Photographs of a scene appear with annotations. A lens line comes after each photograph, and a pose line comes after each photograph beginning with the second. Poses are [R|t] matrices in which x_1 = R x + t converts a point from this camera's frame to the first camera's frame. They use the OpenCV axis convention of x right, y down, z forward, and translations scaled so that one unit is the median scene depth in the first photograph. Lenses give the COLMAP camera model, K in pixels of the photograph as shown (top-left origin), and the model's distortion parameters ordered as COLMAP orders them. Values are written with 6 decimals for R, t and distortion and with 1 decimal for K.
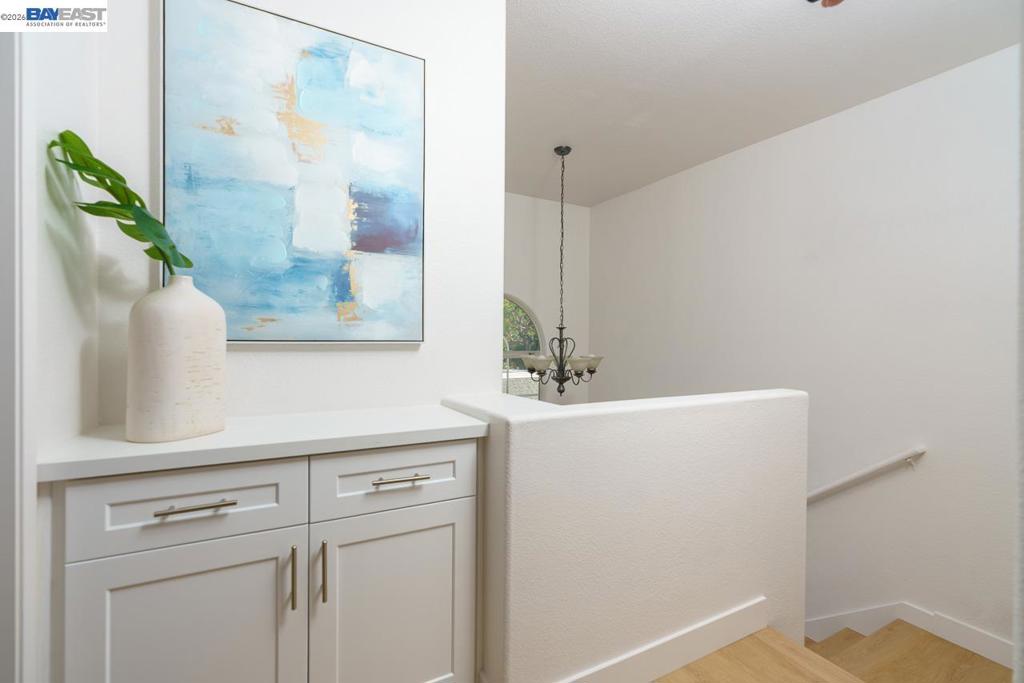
lens RADIAL K [[465.7, 0, 513.9], [0, 465.7, 343.6], [0, 0, 1]] dist [-0.006117, 0.004497]
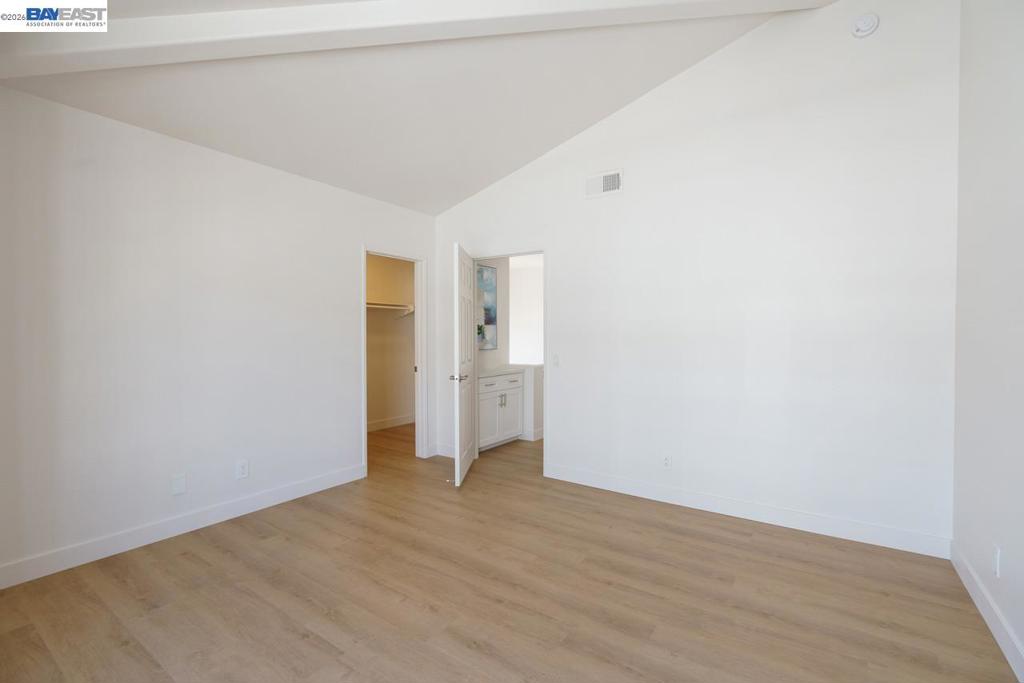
lens RADIAL K [[465.7, 0, 511.9], [0, 465.7, 339.1], [0, 0, 1]] dist [-0.006117, 0.004497]
pose [[0.885956, -0.013390, 0.463575, -1.819328], [0.009520, 0.999898, 0.010689, -0.122609], [-0.463671, -0.005056, 0.885993, -2.284846]]
